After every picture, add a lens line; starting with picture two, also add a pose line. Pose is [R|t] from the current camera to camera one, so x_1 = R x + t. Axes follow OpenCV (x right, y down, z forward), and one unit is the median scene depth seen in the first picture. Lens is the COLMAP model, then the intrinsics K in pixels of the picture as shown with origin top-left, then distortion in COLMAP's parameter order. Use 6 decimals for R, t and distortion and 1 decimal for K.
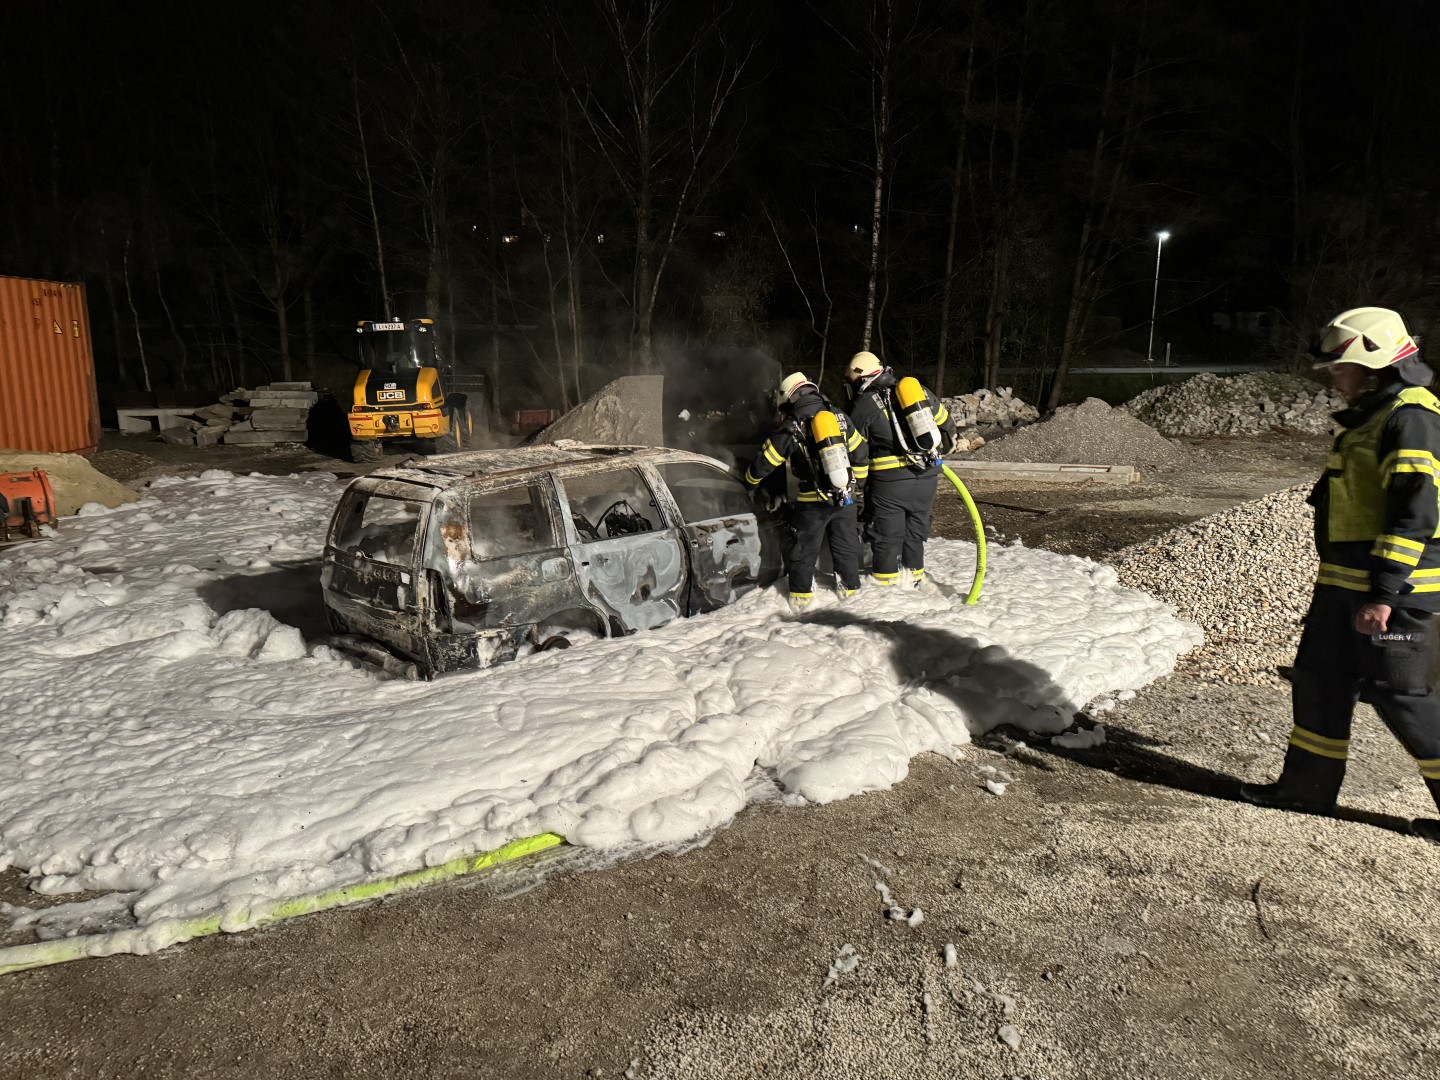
lens RADIAL K [[1033.9, 0, 717.2], [0, 1033.9, 536.3], [0, 0, 1]] dist [0.159934, -0.342895]
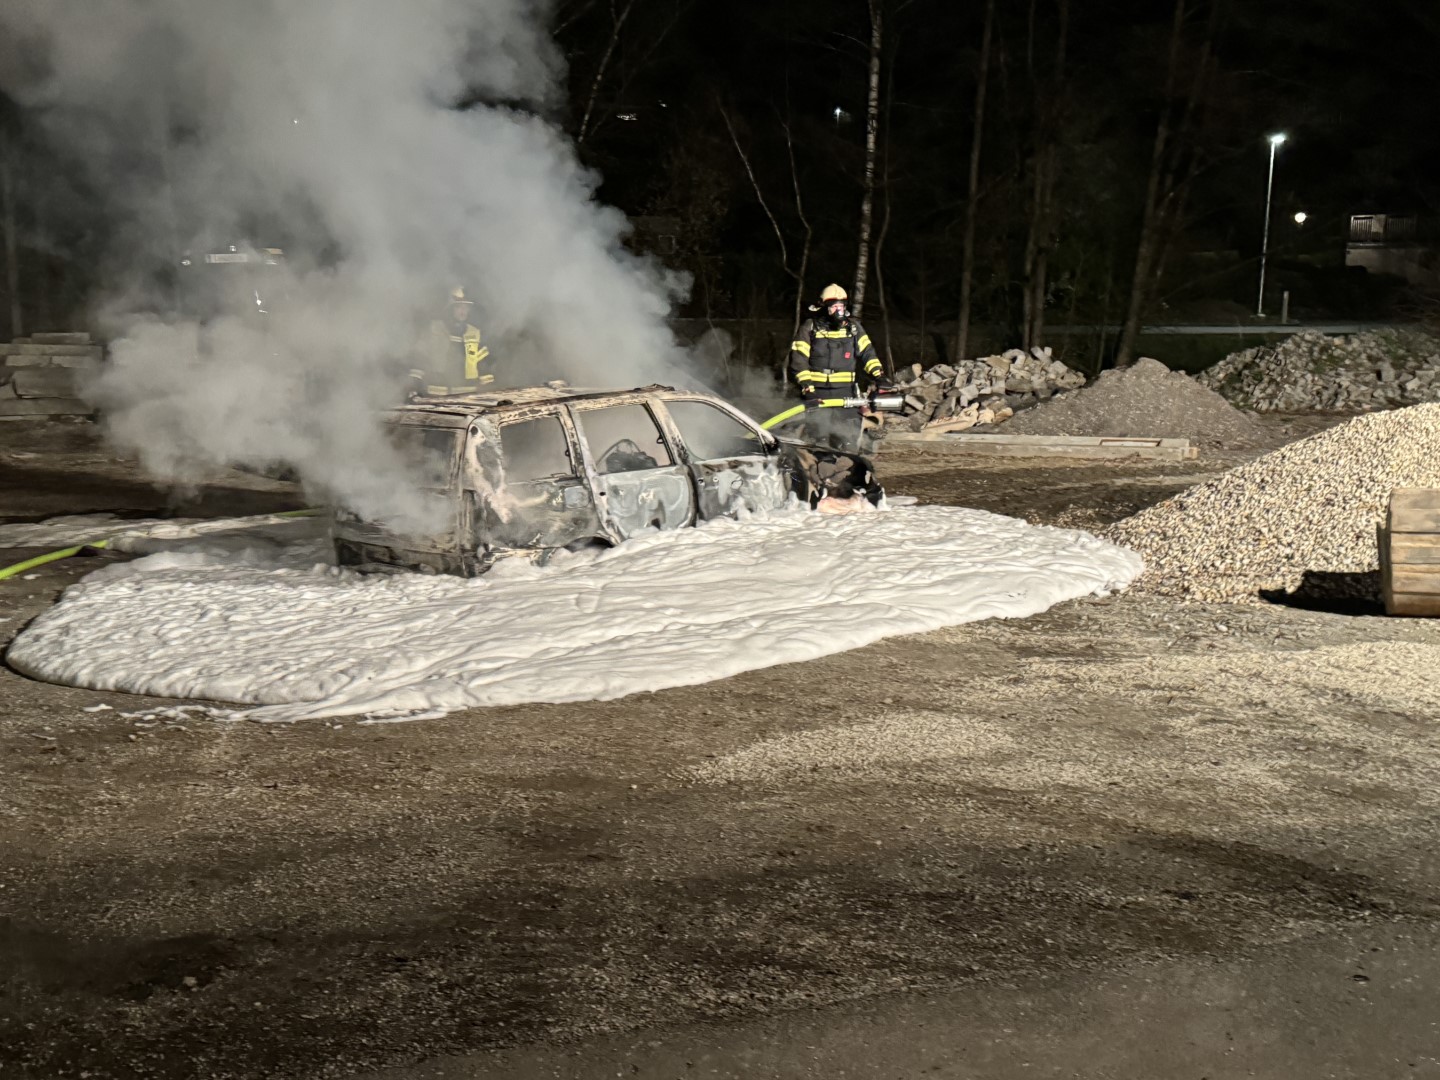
lens RADIAL K [[1657.0, 0, 720.0], [0, 1657.0, 540.0], [0, 0, 1]] dist [0.204265, -0.472785]
pose [[0.998140, 0.000175, 0.060964, -0.032953], [0.001850, 0.999448, -0.033166, 0.037804], [-0.060936, 0.033217, 0.997589, -0.193152]]
